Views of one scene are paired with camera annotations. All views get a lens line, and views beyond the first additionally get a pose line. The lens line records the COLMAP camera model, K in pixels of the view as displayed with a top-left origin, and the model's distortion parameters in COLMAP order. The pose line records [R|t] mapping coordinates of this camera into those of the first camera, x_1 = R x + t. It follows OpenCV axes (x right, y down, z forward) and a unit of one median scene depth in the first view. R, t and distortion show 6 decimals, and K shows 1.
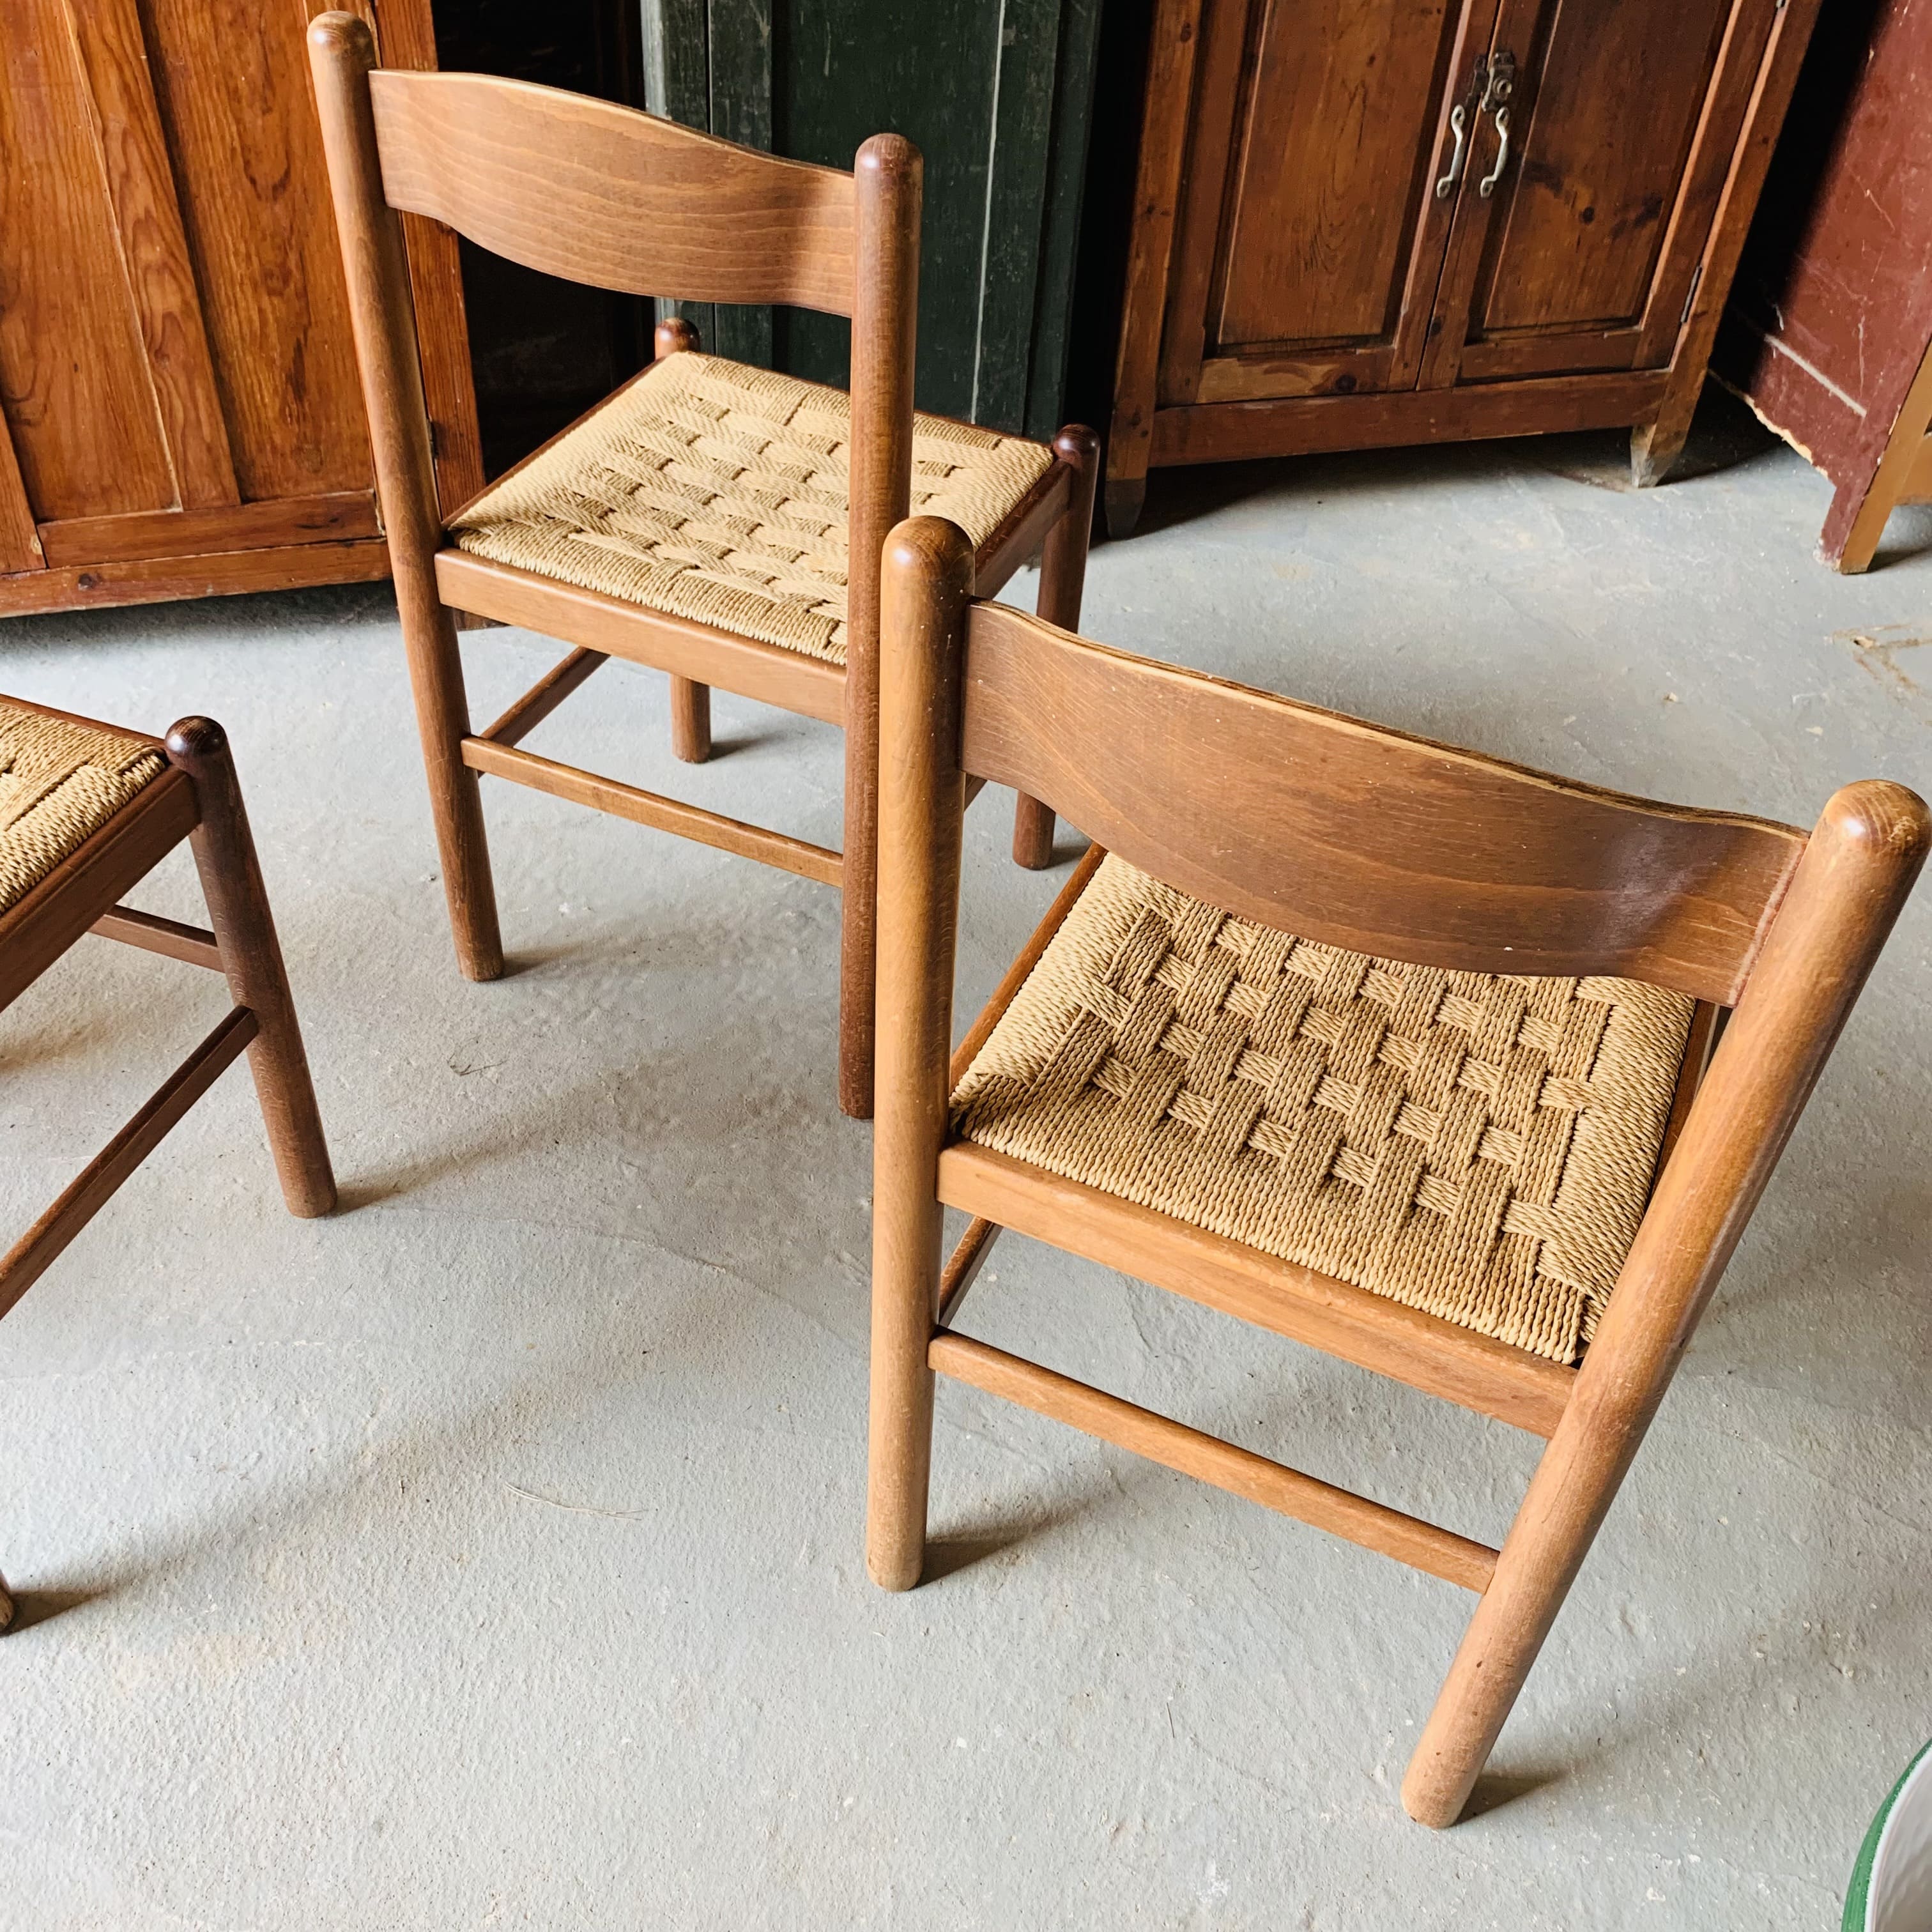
lens RADIAL K [[1967.3, 0, 986.3], [0, 1967.3, 925.1], [0, 0, 1]] dist [0.003144, 0.000000]
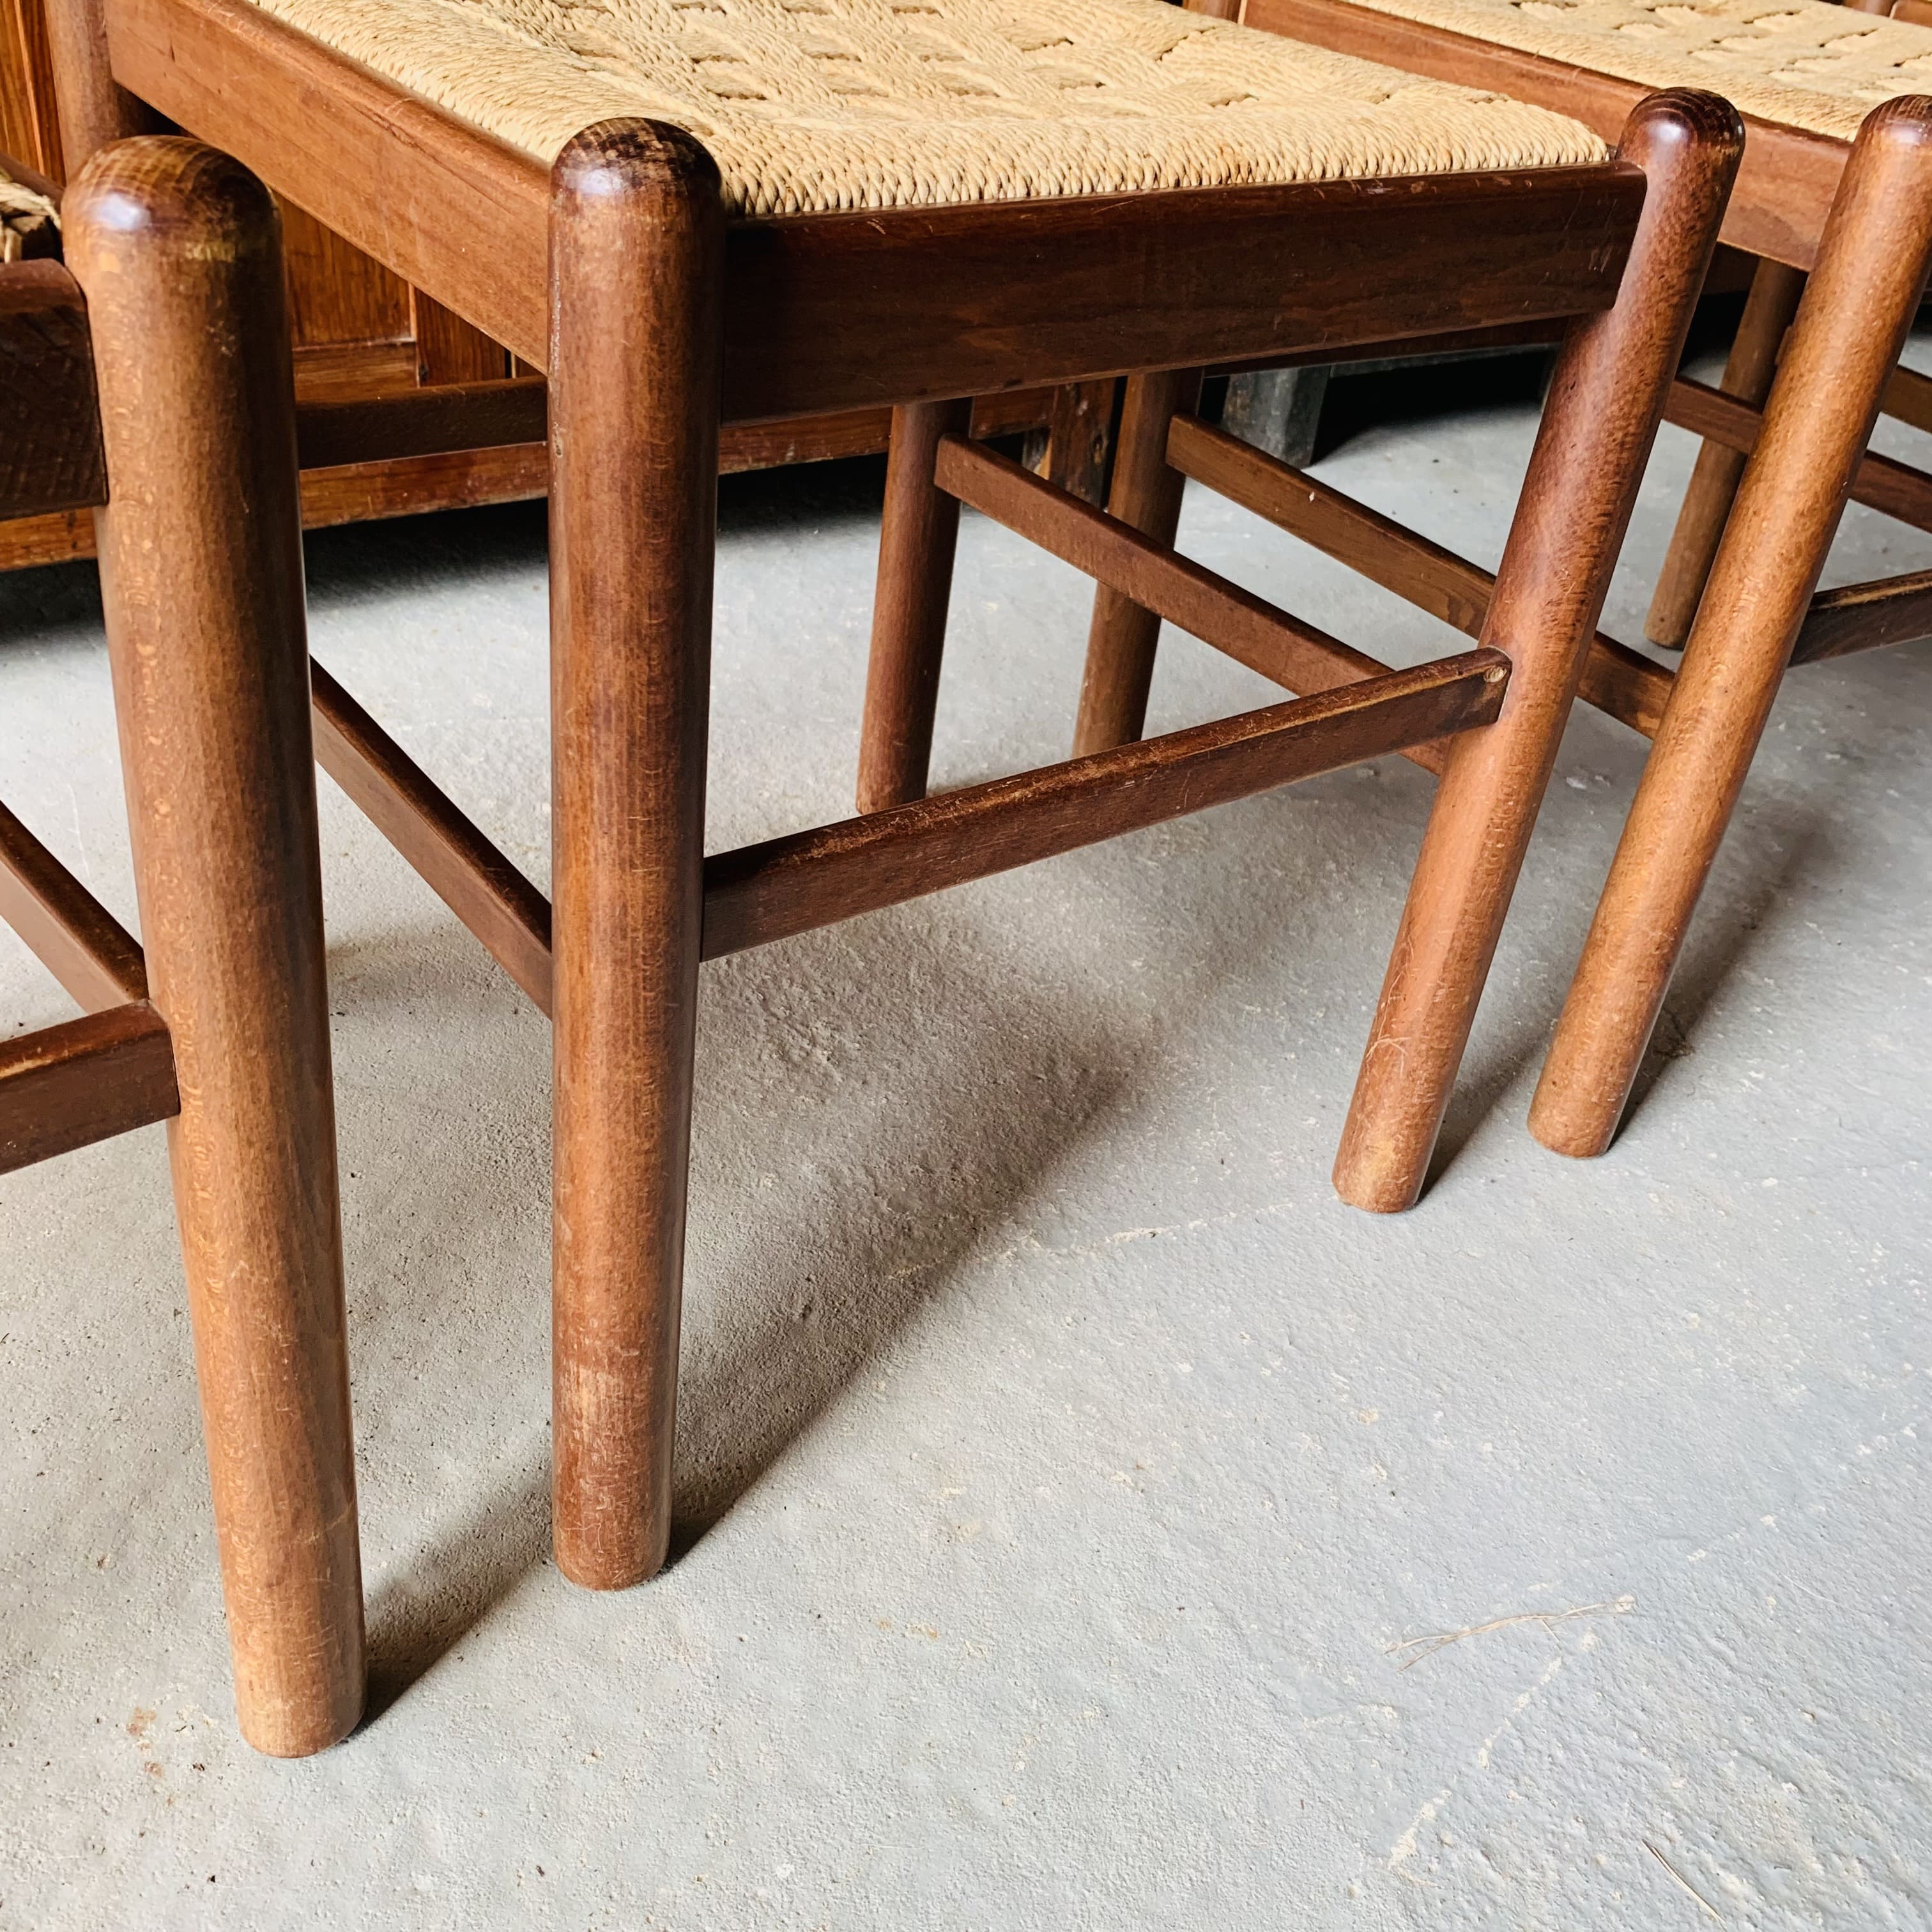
lens RADIAL K [[1967.3, 0, 992.9], [0, 1967.3, 965.1], [0, 0, 1]] dist [0.003144, 0.000000]
pose [[0.939885, -0.150696, 0.306442, -0.607025], [0.180914, 0.980819, -0.072552, 0.064206], [-0.289631, 0.123630, 0.949120, 0.403550]]
